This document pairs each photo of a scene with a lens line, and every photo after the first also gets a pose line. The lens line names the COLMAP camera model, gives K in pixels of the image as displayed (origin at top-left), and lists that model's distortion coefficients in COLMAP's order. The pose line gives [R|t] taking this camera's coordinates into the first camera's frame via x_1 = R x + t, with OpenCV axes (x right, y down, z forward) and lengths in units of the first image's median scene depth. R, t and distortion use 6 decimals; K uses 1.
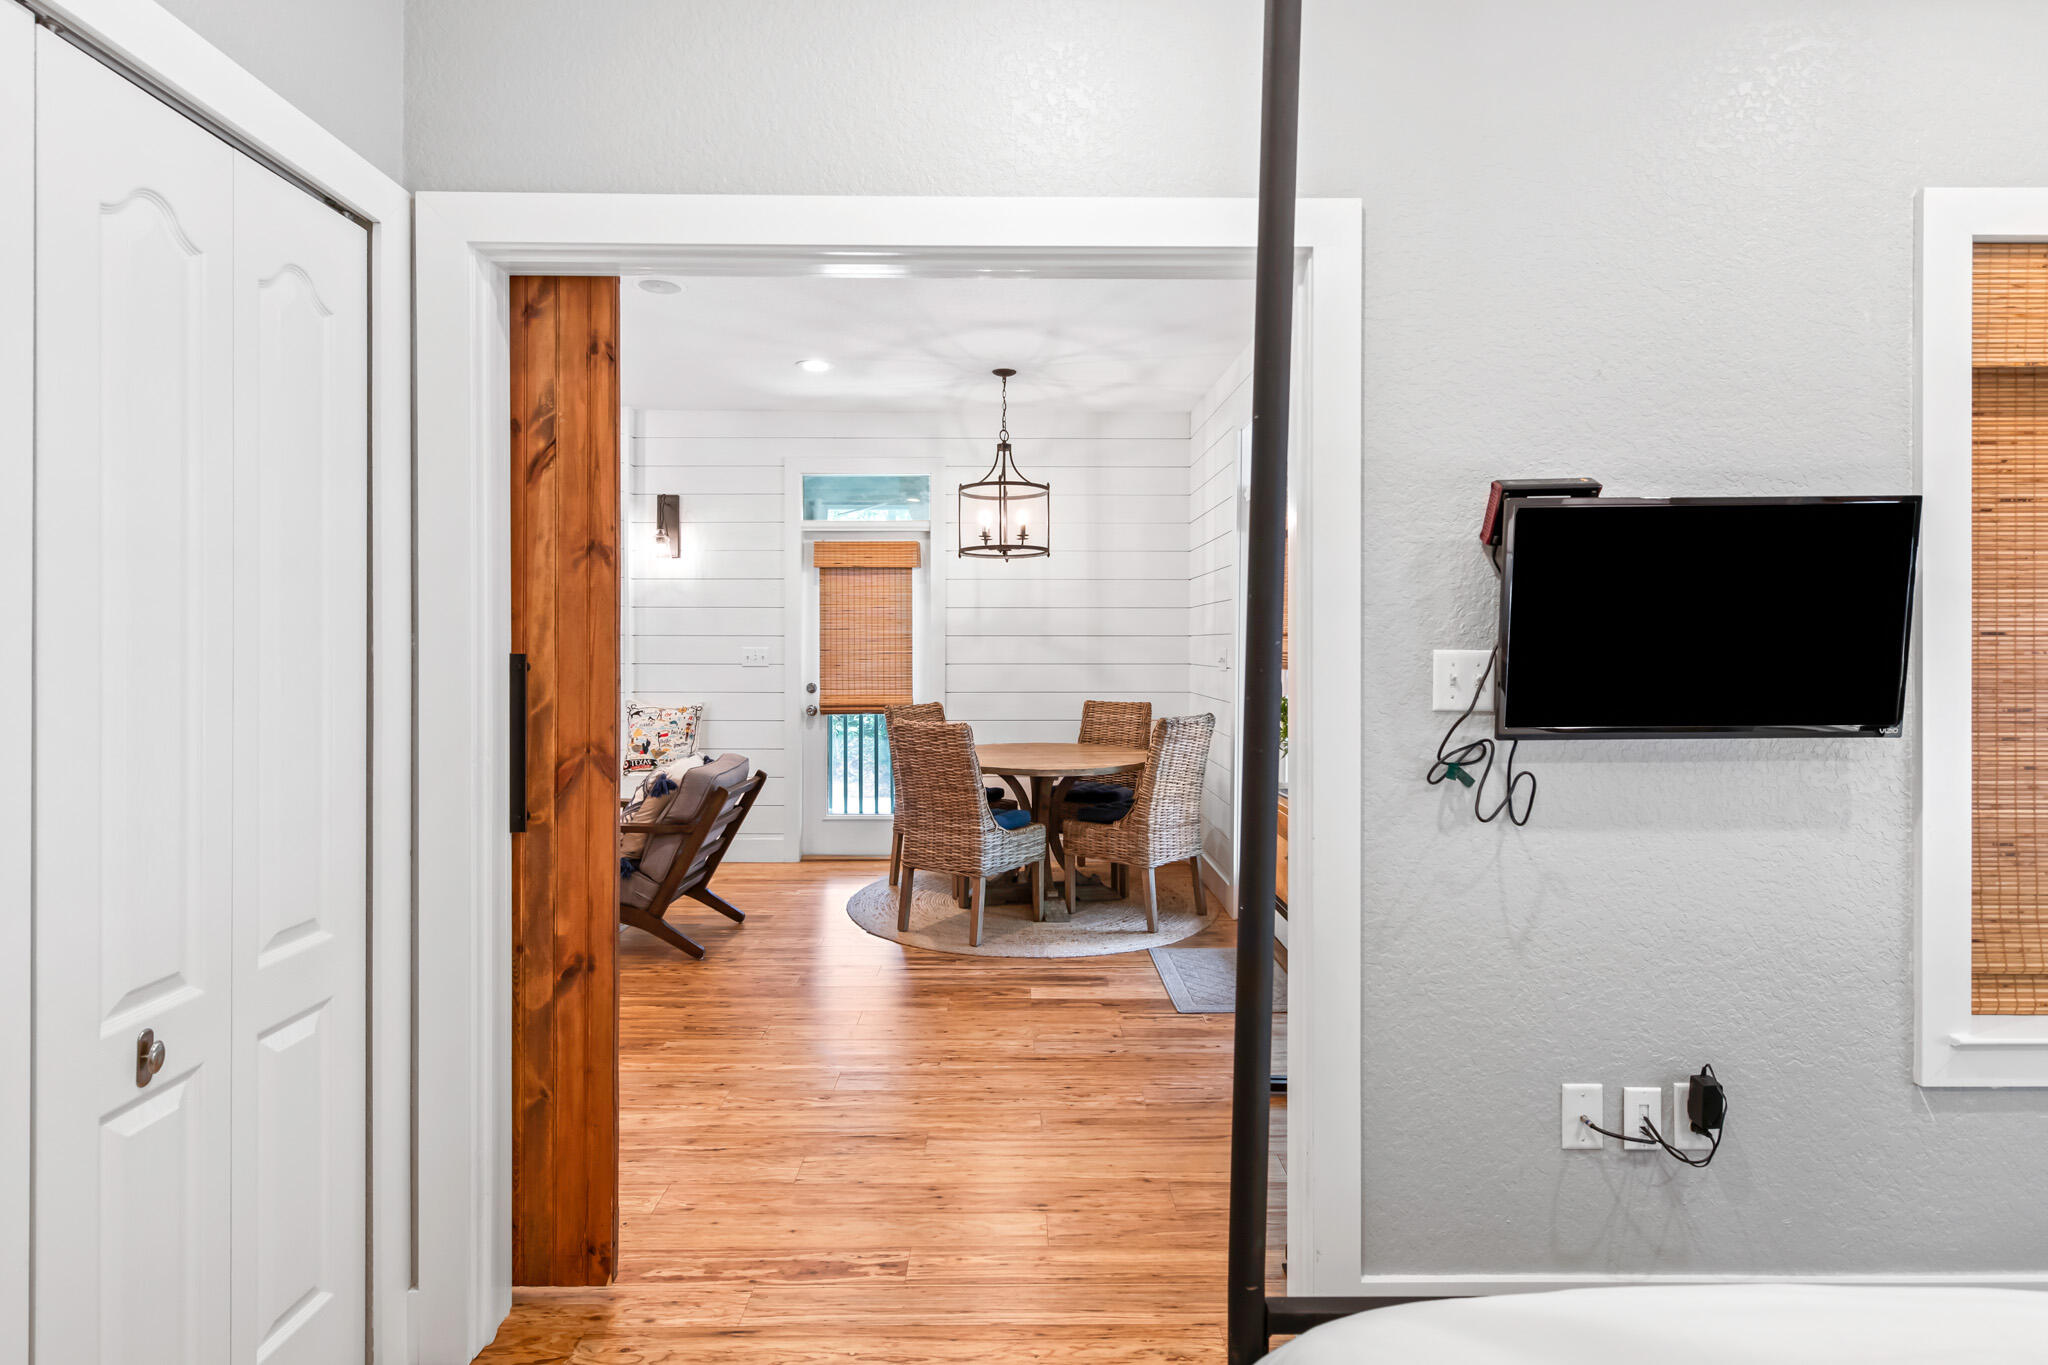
lens RADIAL K [[1030.9, 0, 1015.0], [0, 1030.9, 641.7], [0, 0, 1]] dist [0.002521, -0.000550]
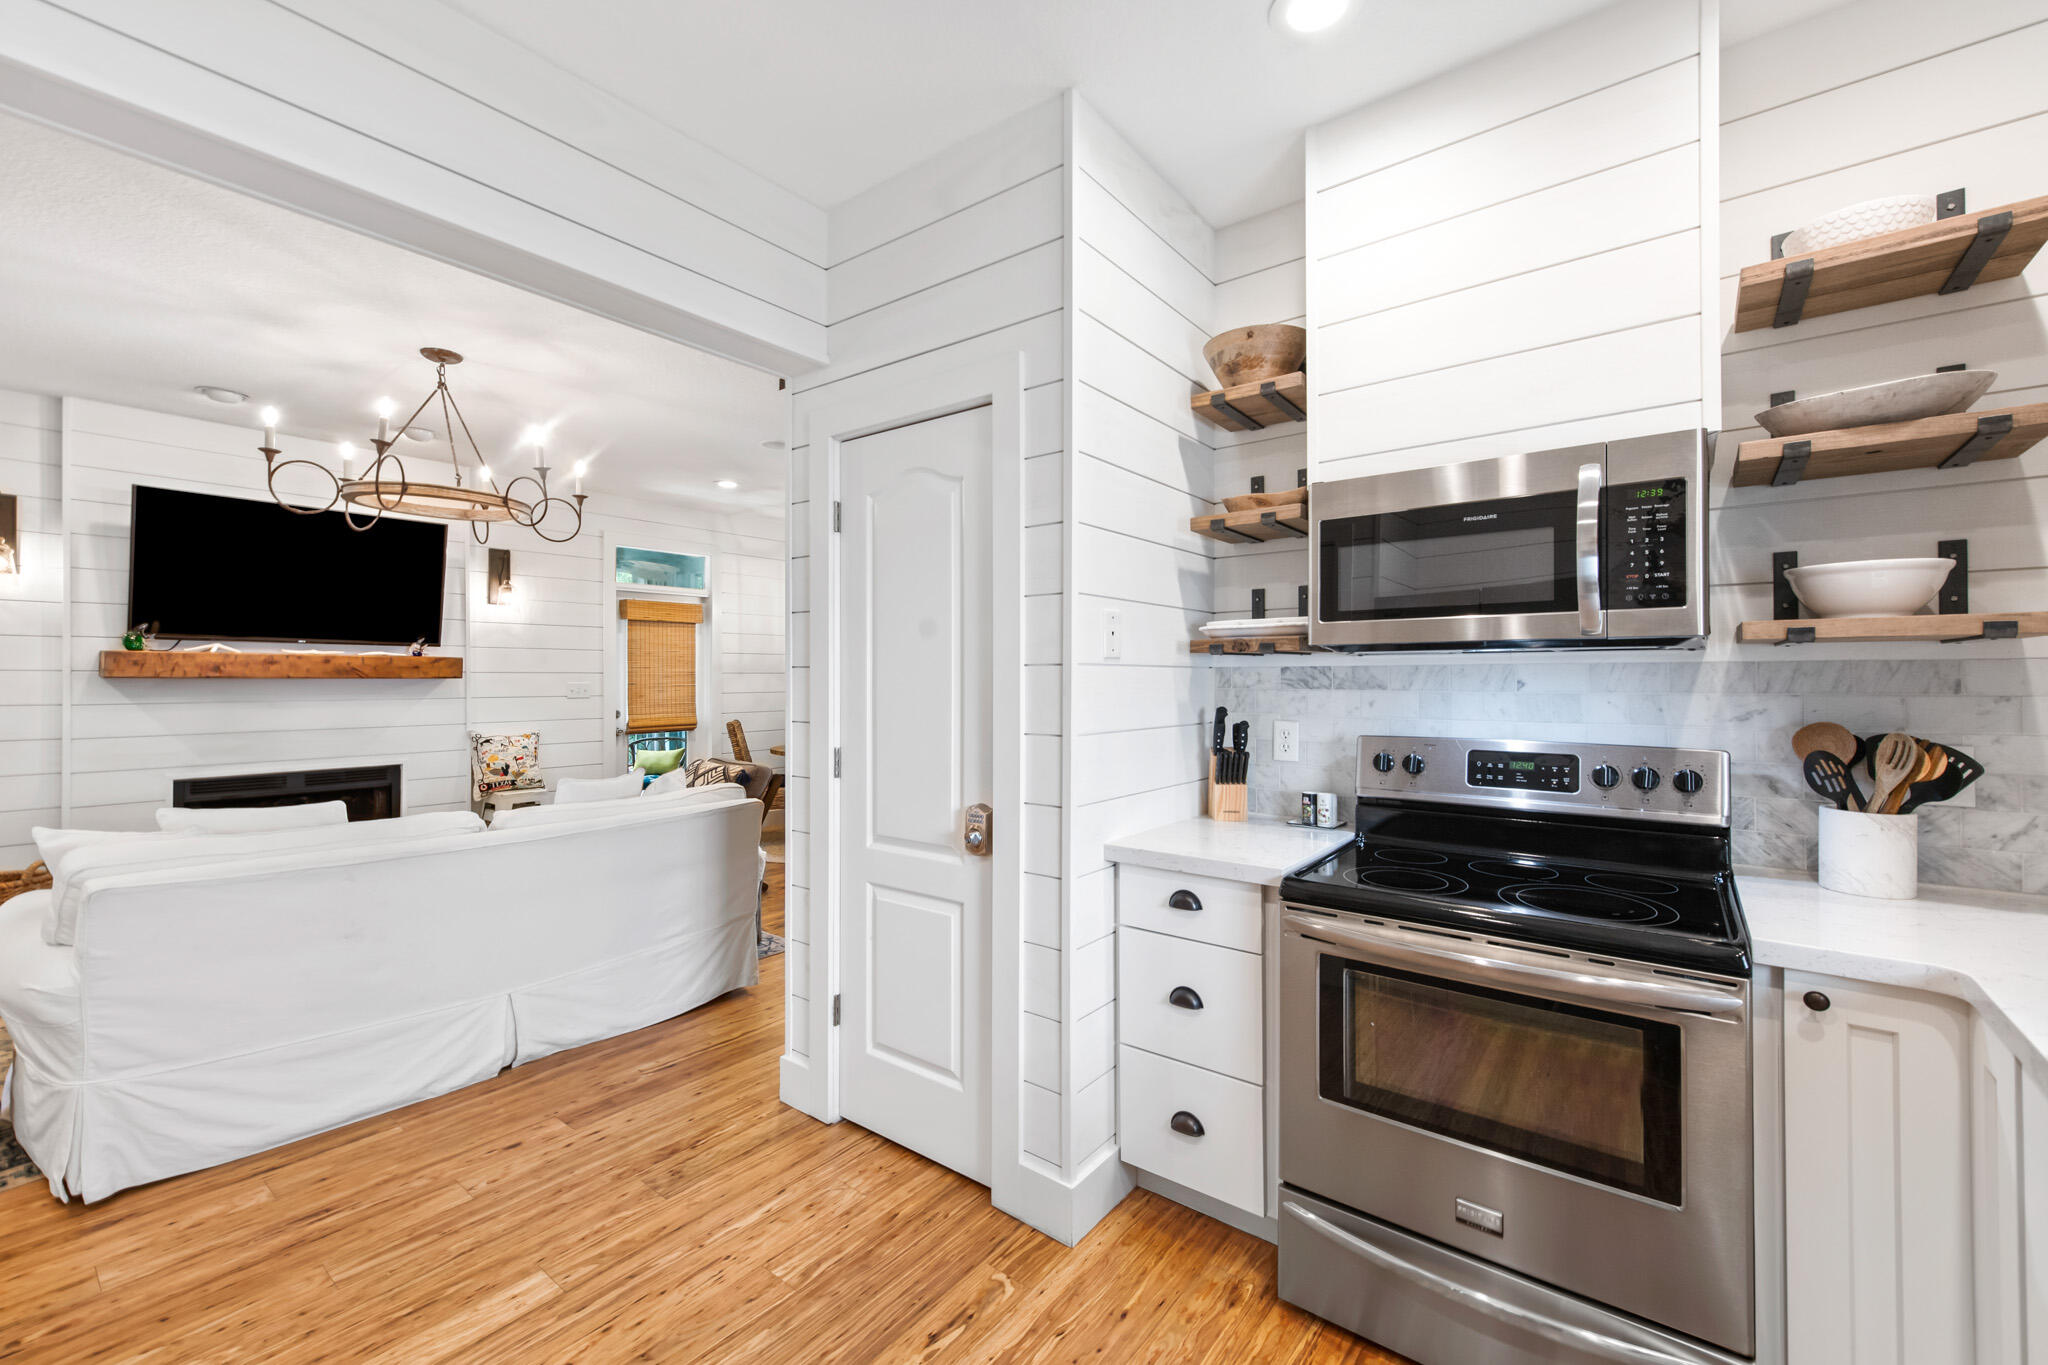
lens RADIAL K [[844.8, 0, 1035.6], [0, 844.8, 672.1], [0, 0, 1]] dist [0.010744, -0.002484]
pose [[0.614004, 0.002944, 0.789298, -0.906662], [-0.000482, 0.999994, -0.003355, -0.004661], [-0.789303, 0.001680, 0.614002, -0.053967]]
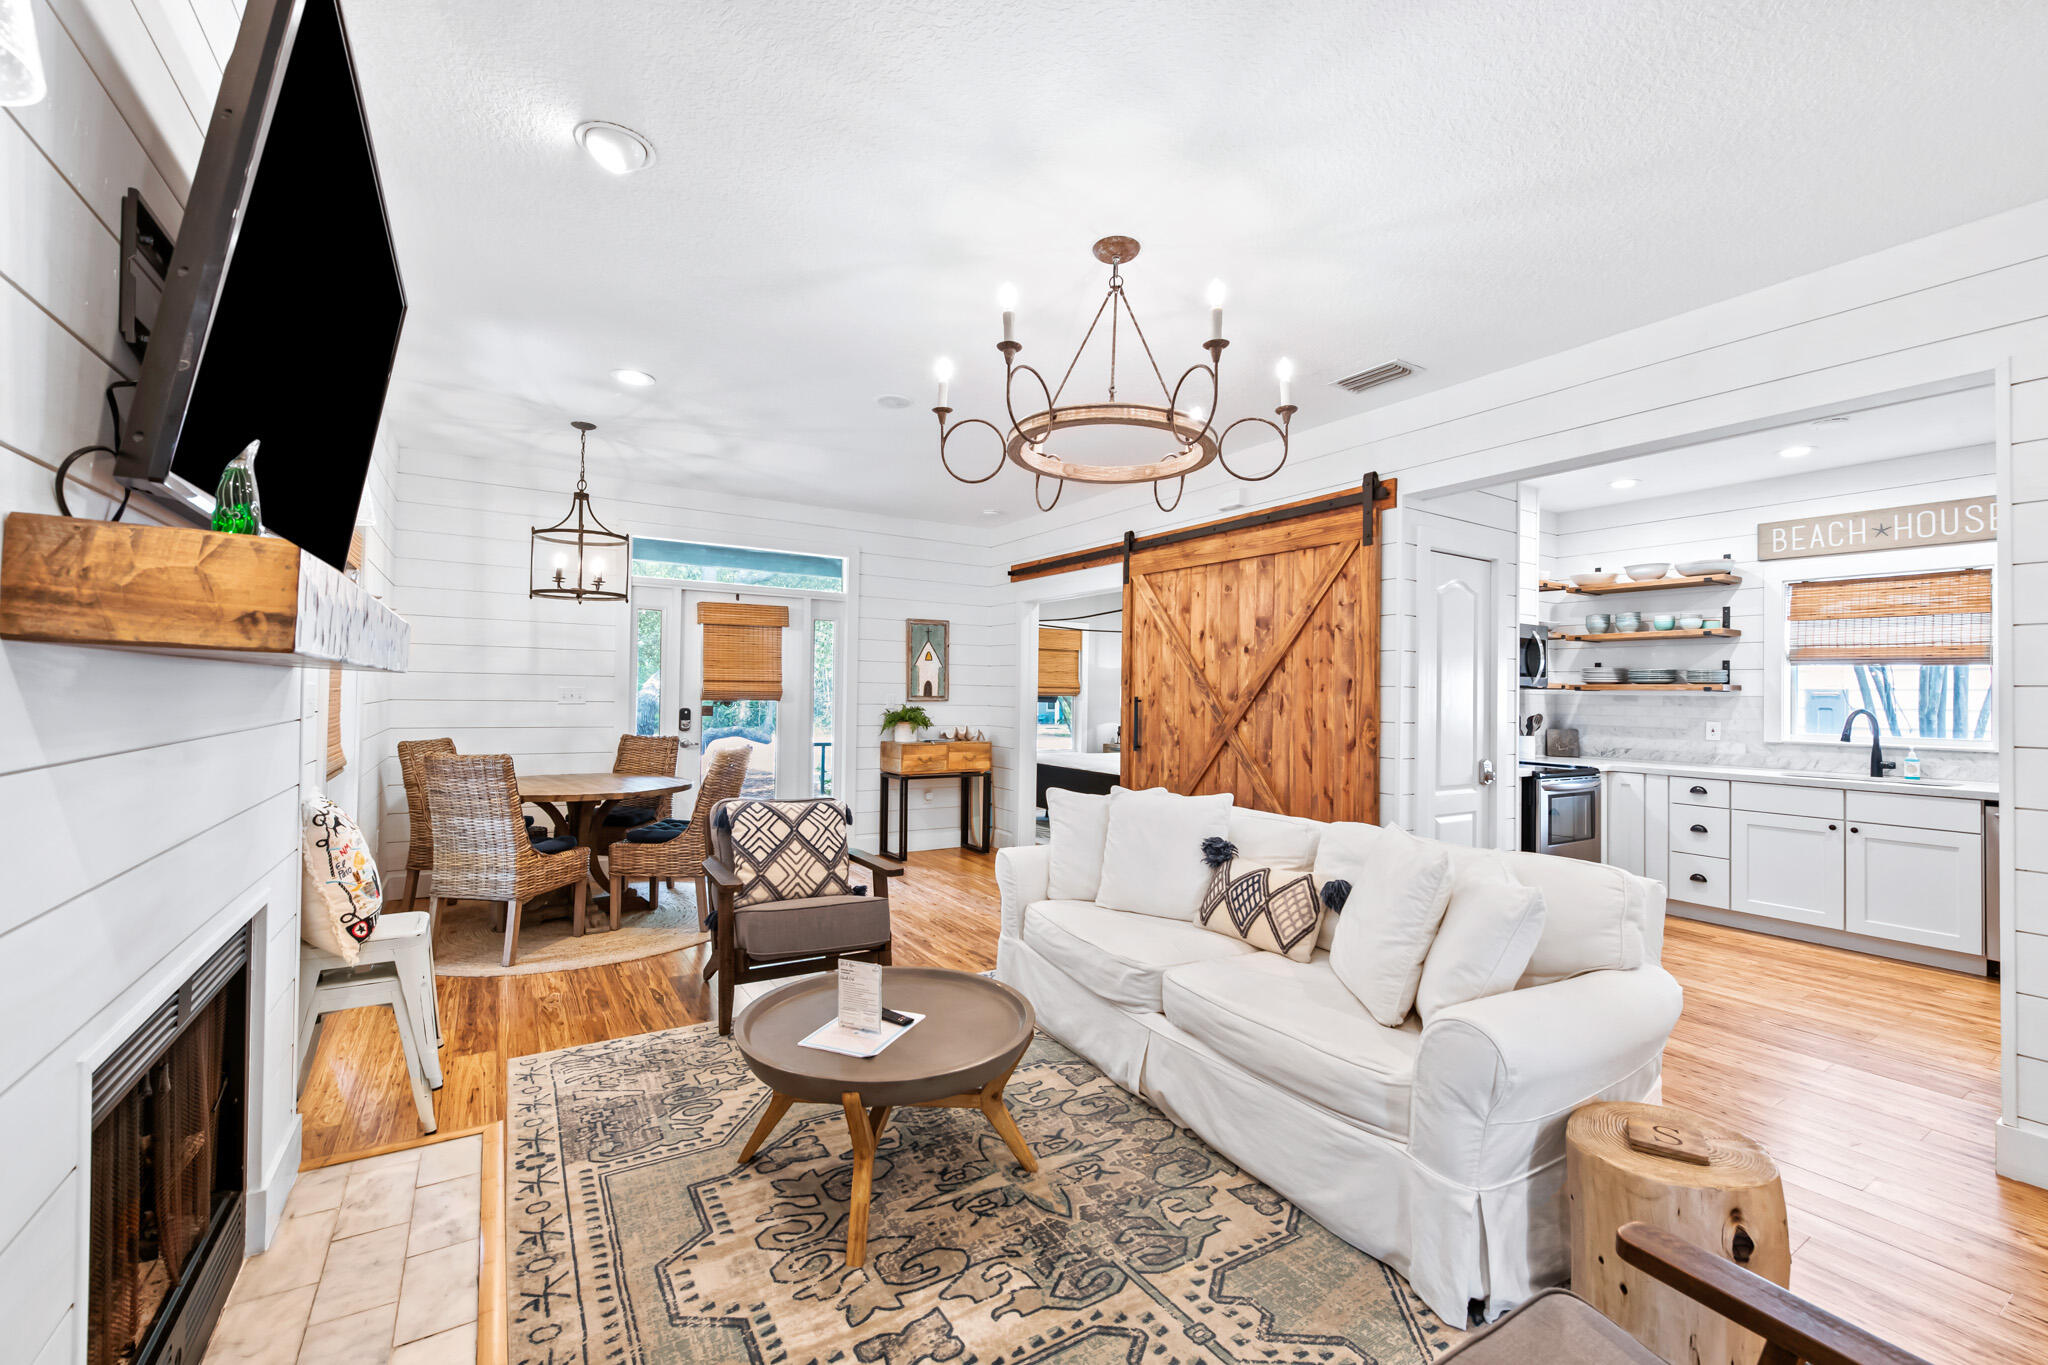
lens RADIAL K [[847.5, 0, 1023.8], [0, 847.5, 679.2], [0, 0, 1]] dist [0.004325, -0.000614]
pose [[-0.534803, 0.004008, 0.844967, -1.073292], [-0.020625, 0.999629, -0.017795, 0.005581], [-0.844725, -0.026945, -0.534522, 1.171437]]
